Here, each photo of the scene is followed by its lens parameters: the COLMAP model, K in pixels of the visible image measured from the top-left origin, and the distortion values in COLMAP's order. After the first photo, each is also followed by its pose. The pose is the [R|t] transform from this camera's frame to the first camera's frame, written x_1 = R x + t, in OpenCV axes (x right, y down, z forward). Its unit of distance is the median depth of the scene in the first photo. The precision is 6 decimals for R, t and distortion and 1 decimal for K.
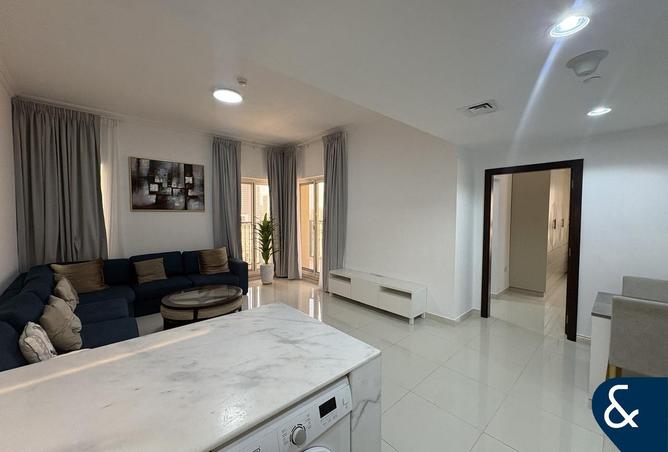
lens RADIAL K [[263.4, 0, 334.0], [0, 263.4, 226.0], [0, 0, 1]] dist [-0.000840, -0.000159]
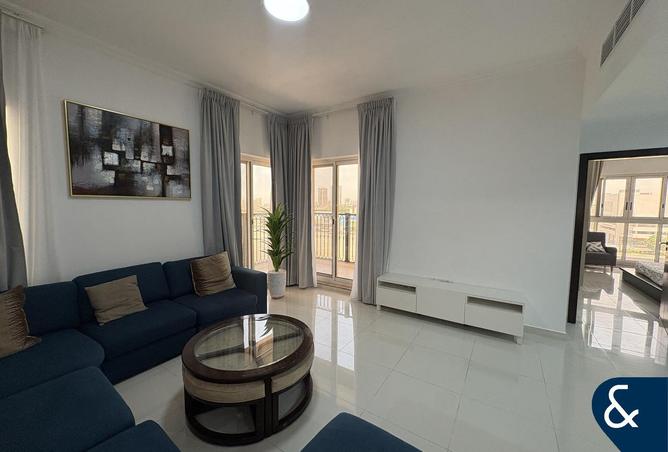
lens RADIAL K [[263.4, 0, 334.0], [0, 263.4, 226.0], [0, 0, 1]] dist [-0.000840, -0.000159]
pose [[0.969419, -0.013857, 0.245019, -0.323315], [0.006052, 0.999451, 0.032579, -0.008680], [-0.245336, -0.030100, 0.968971, 0.275460]]
